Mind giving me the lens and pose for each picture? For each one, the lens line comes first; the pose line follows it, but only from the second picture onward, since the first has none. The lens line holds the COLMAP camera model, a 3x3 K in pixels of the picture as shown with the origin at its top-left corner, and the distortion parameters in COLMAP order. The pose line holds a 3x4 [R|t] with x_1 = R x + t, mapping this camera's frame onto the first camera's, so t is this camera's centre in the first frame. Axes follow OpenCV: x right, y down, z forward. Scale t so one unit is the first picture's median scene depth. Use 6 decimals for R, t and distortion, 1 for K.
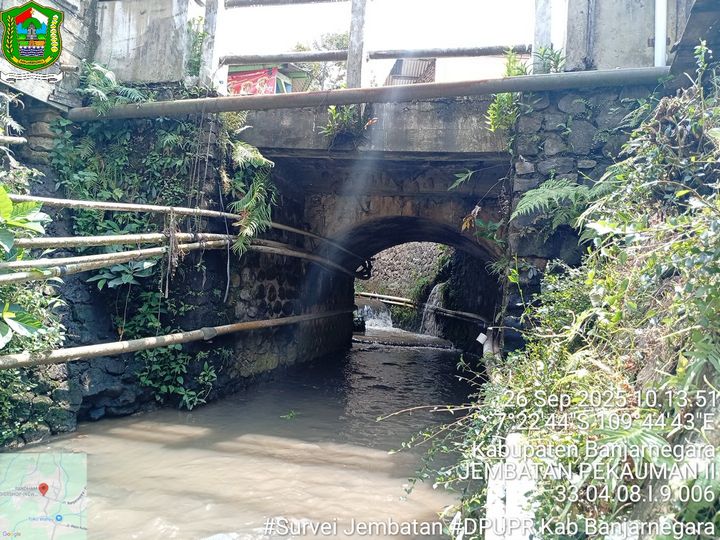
lens RADIAL K [[558.0, 0, 360.0], [0, 558.0, 270.0], [0, 0, 1]] dist [0.063619, -0.123581]
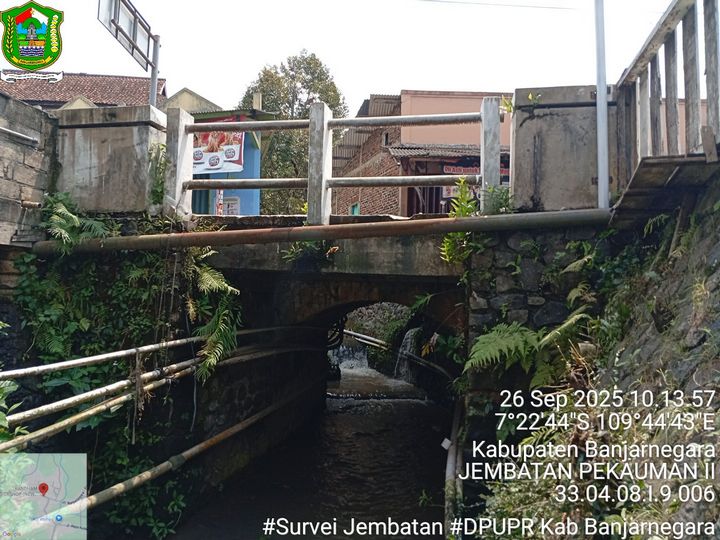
lens RADIAL K [[555.1, 0, 360.0], [0, 555.1, 270.0], [0, 0, 1]] dist [0.111084, -0.214755]
pose [[0.998796, -0.030725, 0.038236, 0.029949], [0.030881, 0.999517, -0.003485, -0.217696], [-0.038110, 0.004662, 0.999263, -0.032316]]
